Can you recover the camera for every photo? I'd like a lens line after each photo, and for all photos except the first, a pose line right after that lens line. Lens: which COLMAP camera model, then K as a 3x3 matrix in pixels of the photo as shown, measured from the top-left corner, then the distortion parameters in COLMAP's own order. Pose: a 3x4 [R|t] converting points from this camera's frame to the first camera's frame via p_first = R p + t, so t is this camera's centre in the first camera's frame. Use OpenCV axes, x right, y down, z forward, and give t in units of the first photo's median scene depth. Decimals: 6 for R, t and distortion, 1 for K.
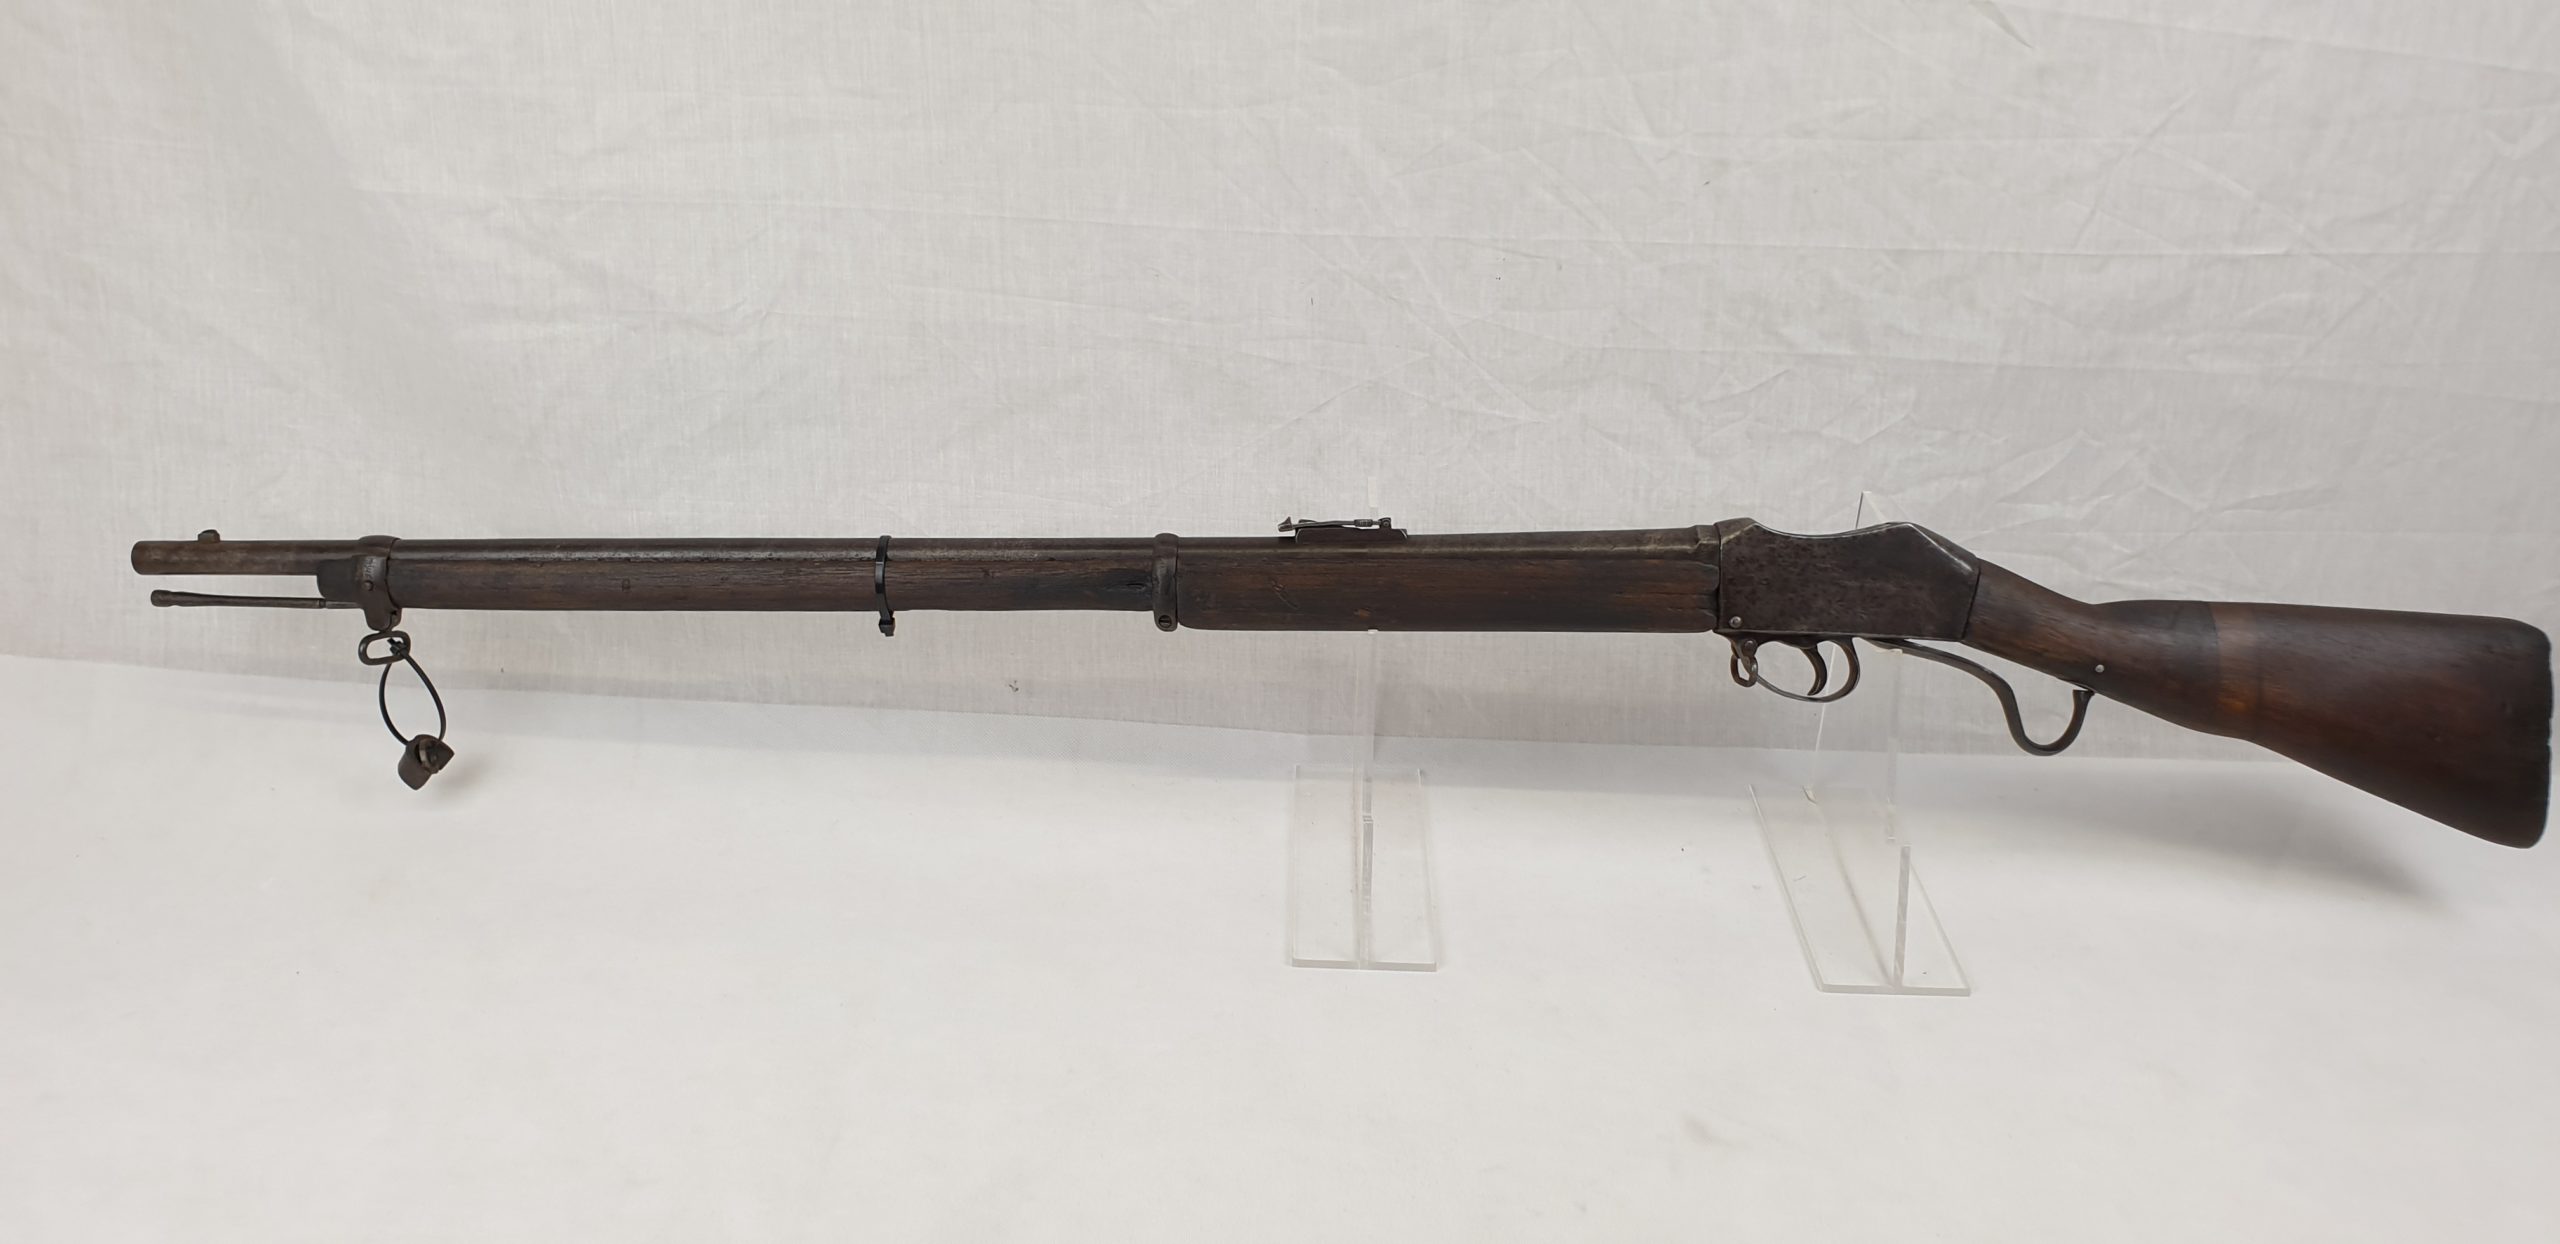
lens RADIAL K [[2197.6, 0, 1194.0], [0, 2197.6, 627.4], [0, 0, 1]] dist [0.040077, -0.090004]
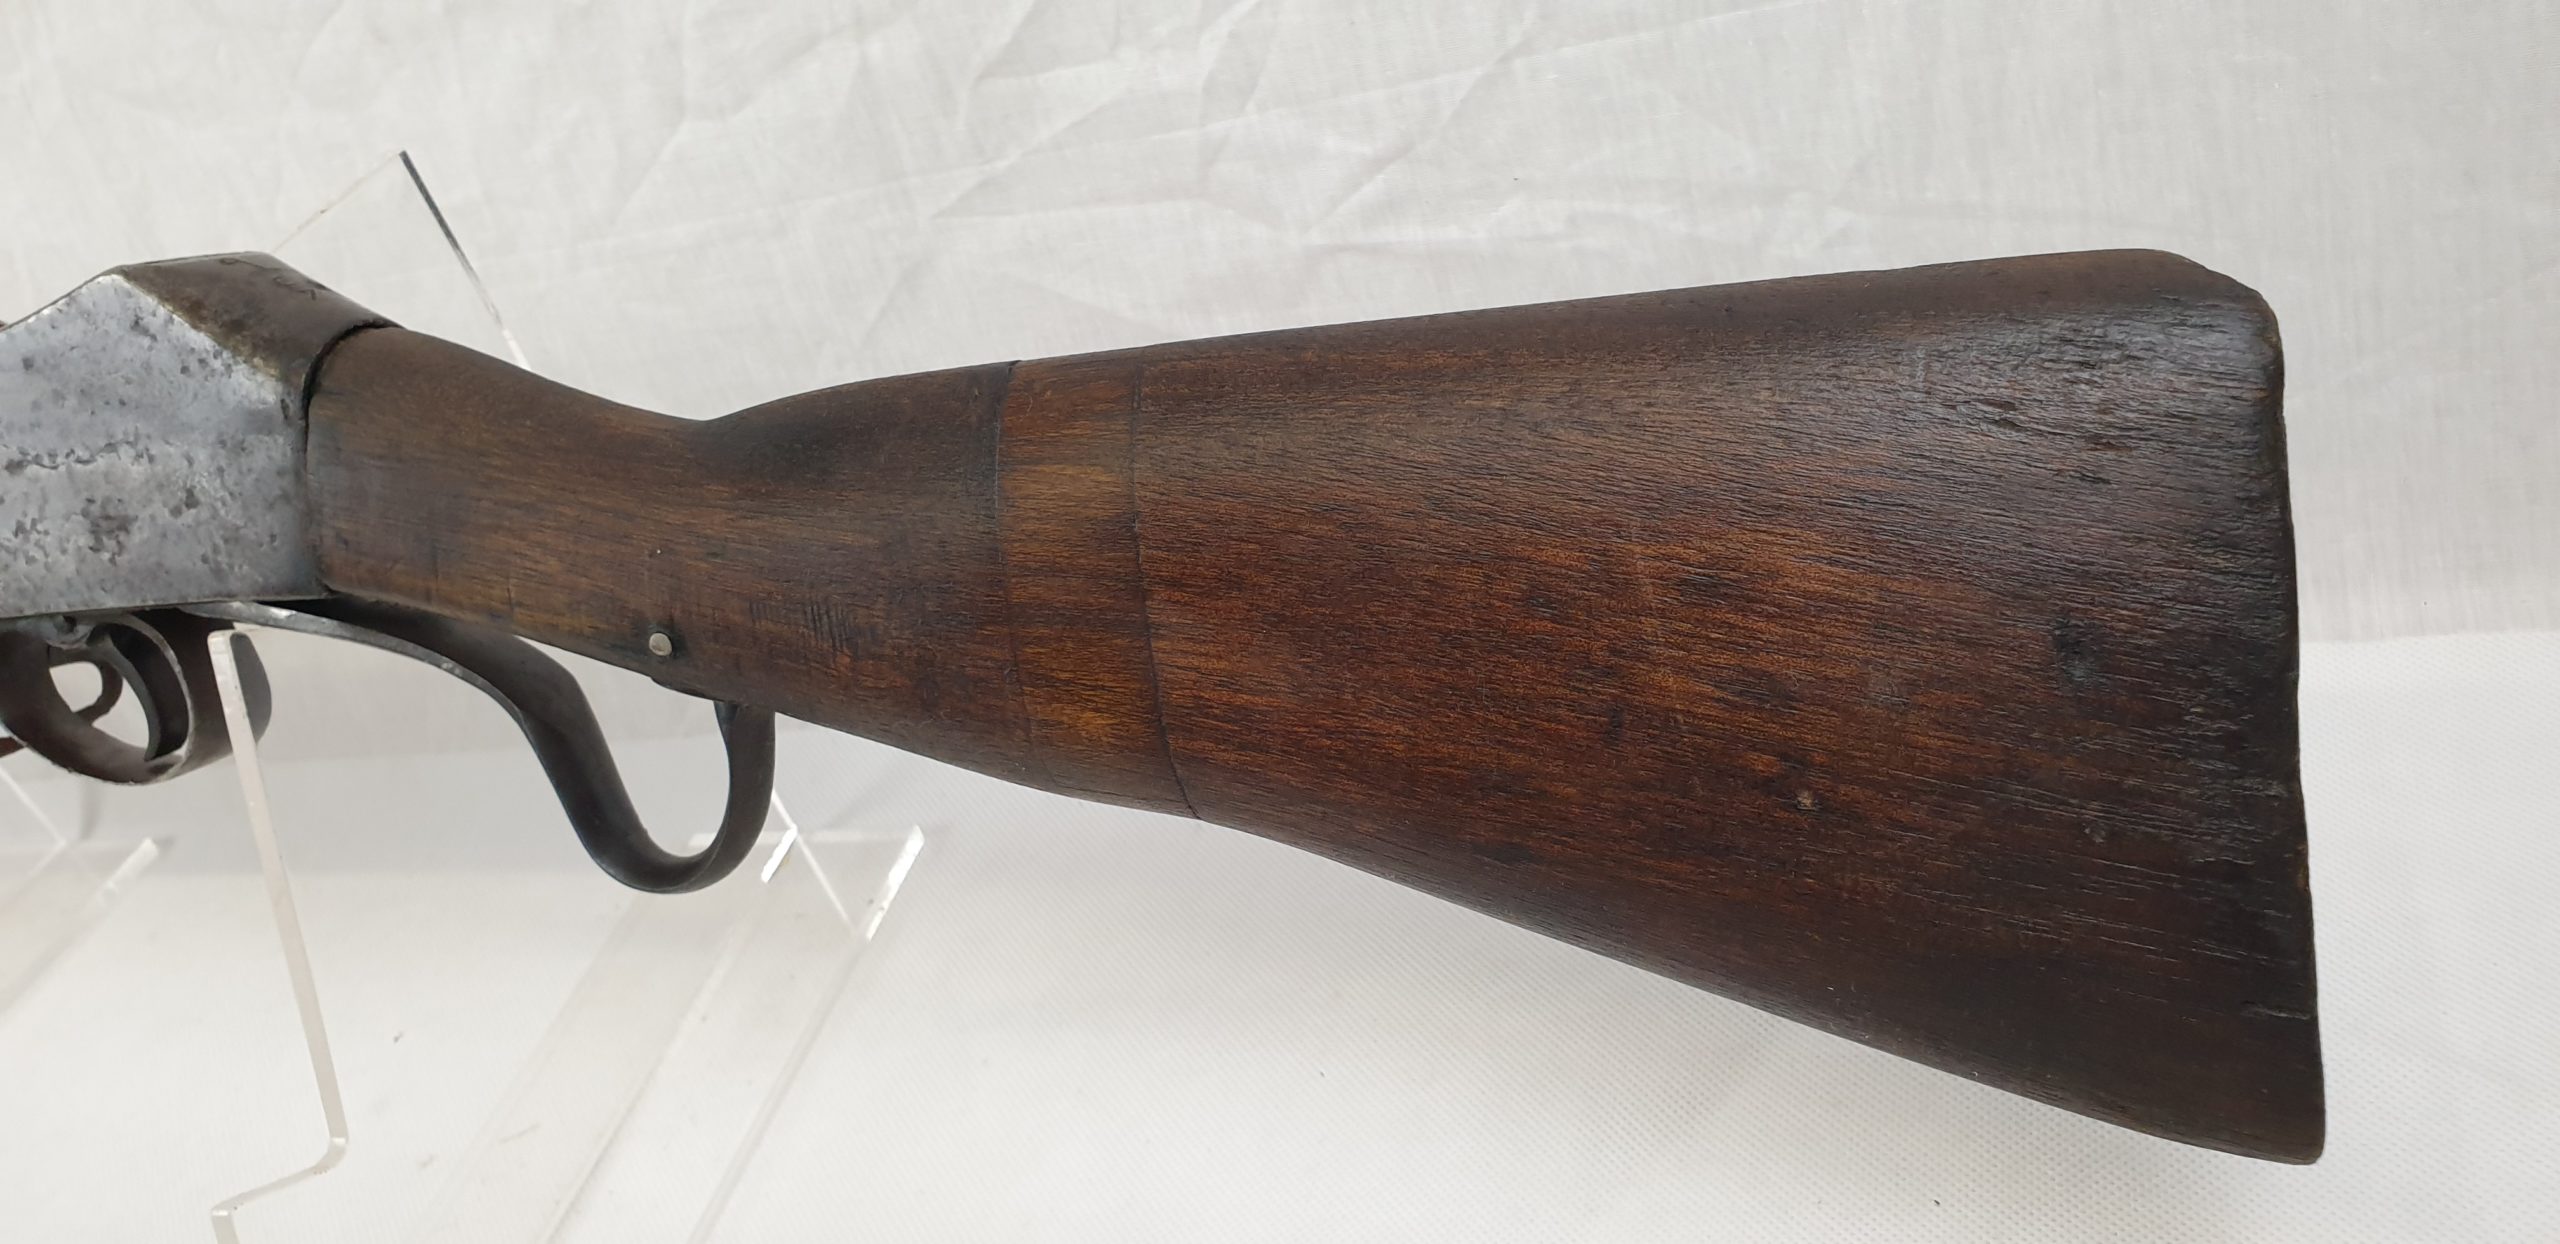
lens RADIAL K [[2200.9, 0, 1225.7], [0, 2200.9, 707.9], [0, 0, 1]] dist [0.040066, -0.124136]
pose [[0.908199, -0.076549, -0.411479, 0.594659], [0.160361, 0.971750, 0.173164, -0.013848], [0.386600, -0.223252, 0.894818, 0.727387]]
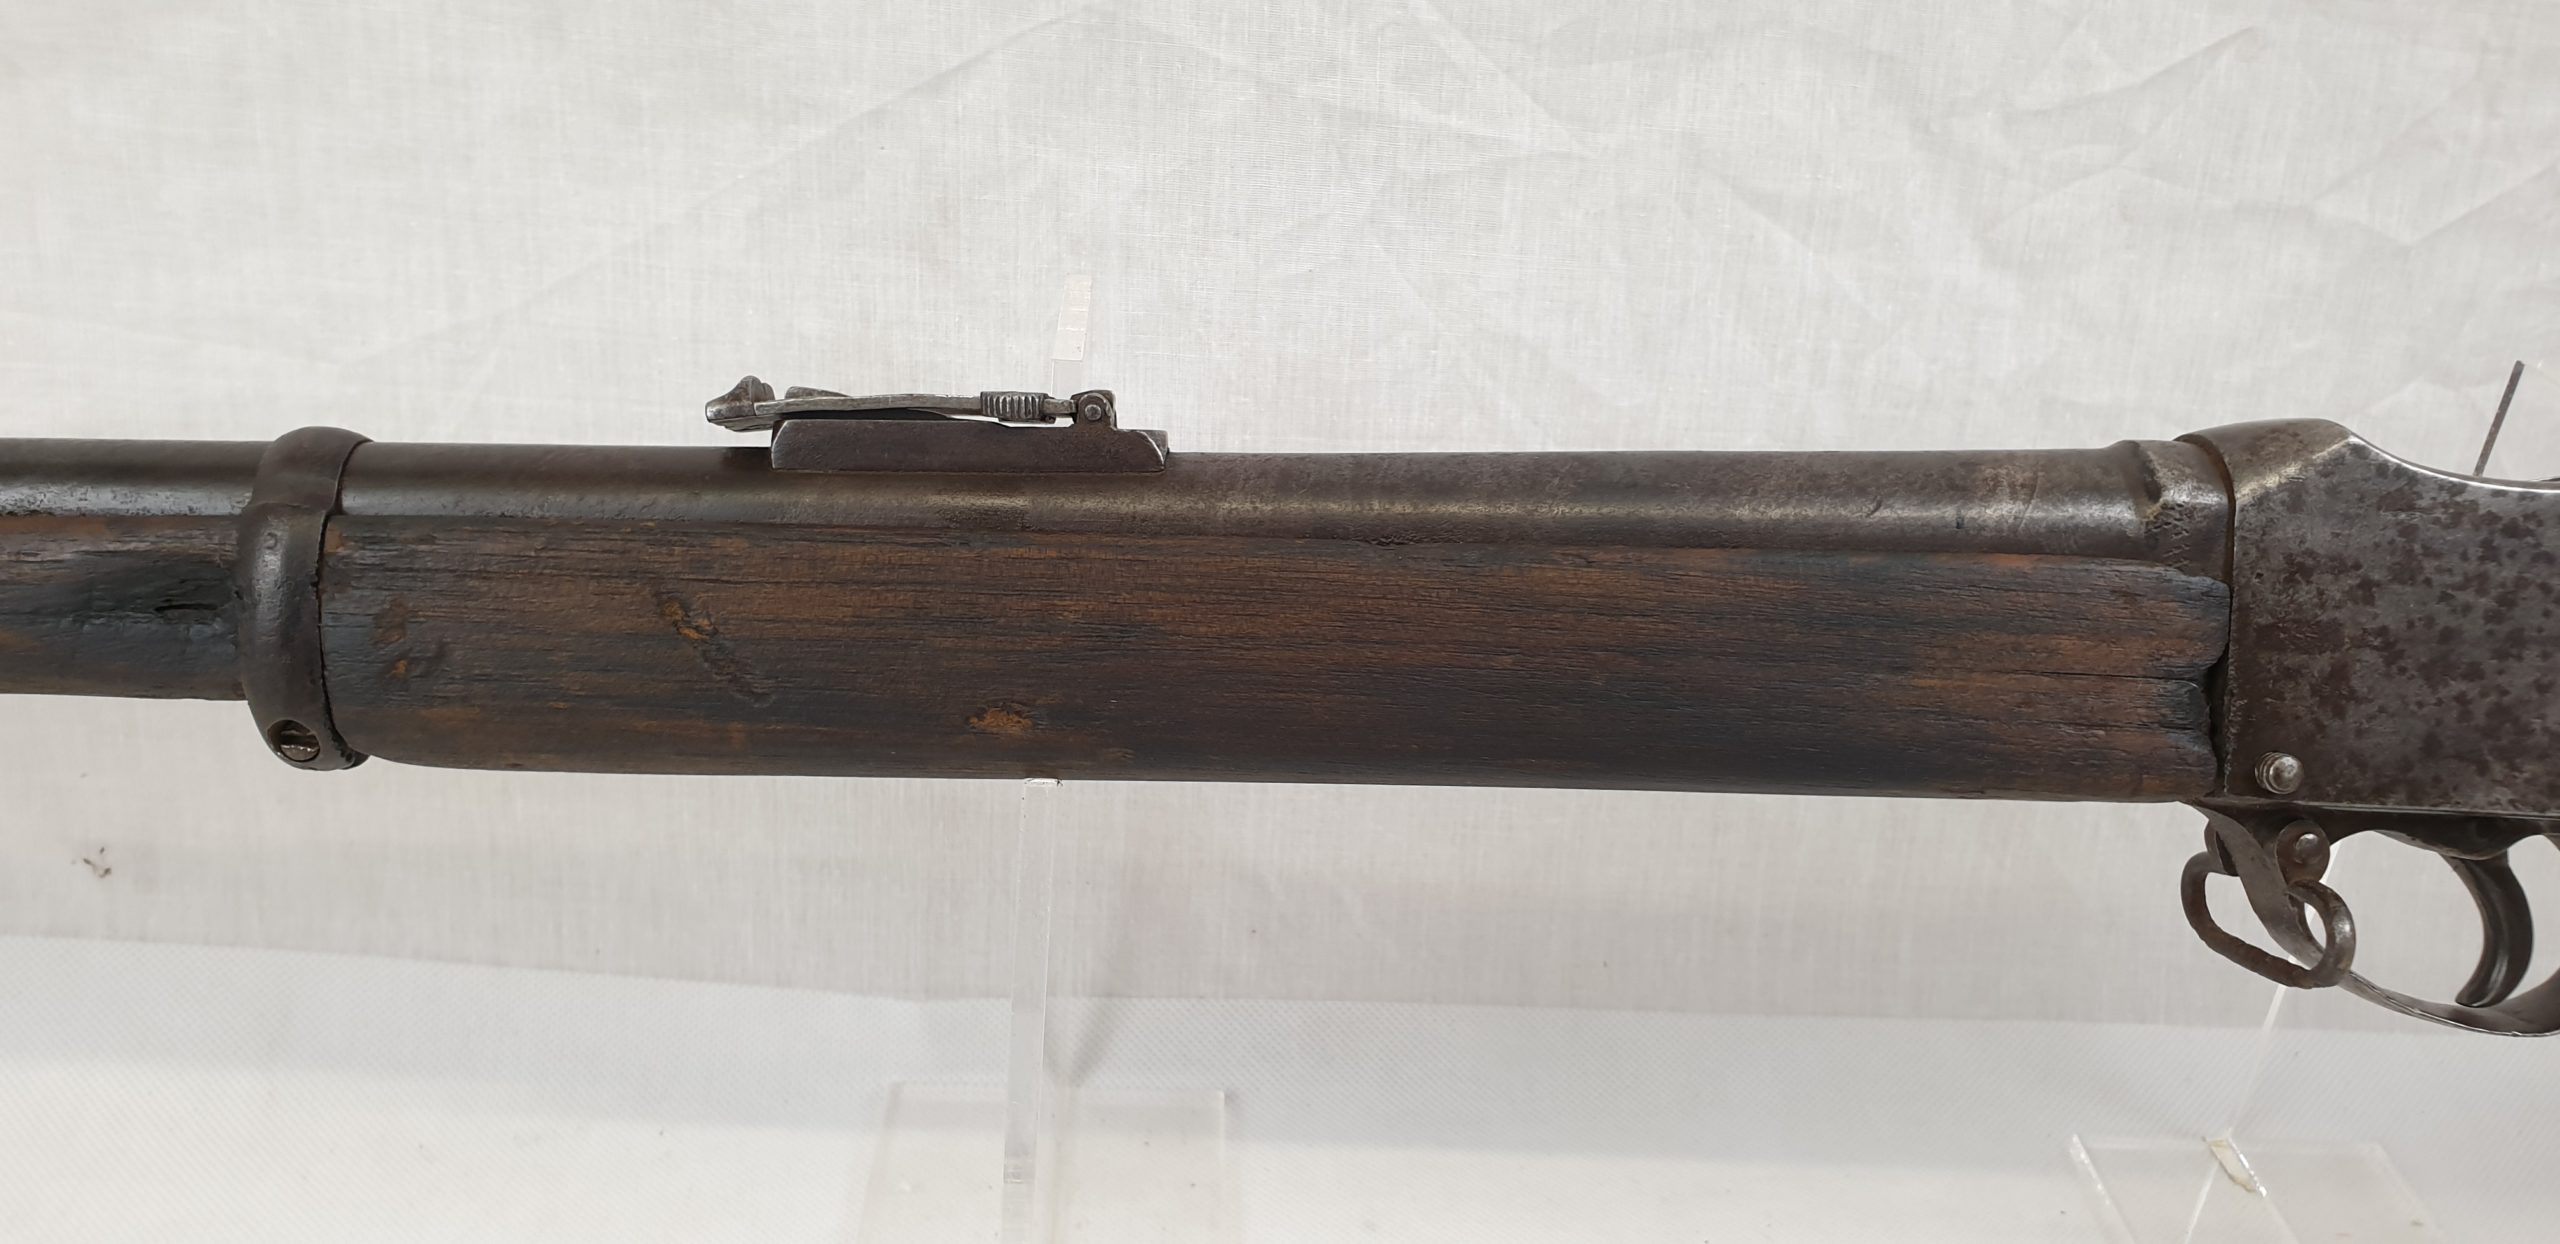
lens RADIAL K [[2123.0, 0, 1282.1], [0, 2123.0, 633.8], [0, 0, 1]] dist [0.026964, -0.047700]
pose [[0.994915, 0.015744, 0.099477, 0.084213], [-0.018257, 0.999536, 0.024400, -0.025156], [-0.099046, -0.026092, 0.994741, 0.716025]]
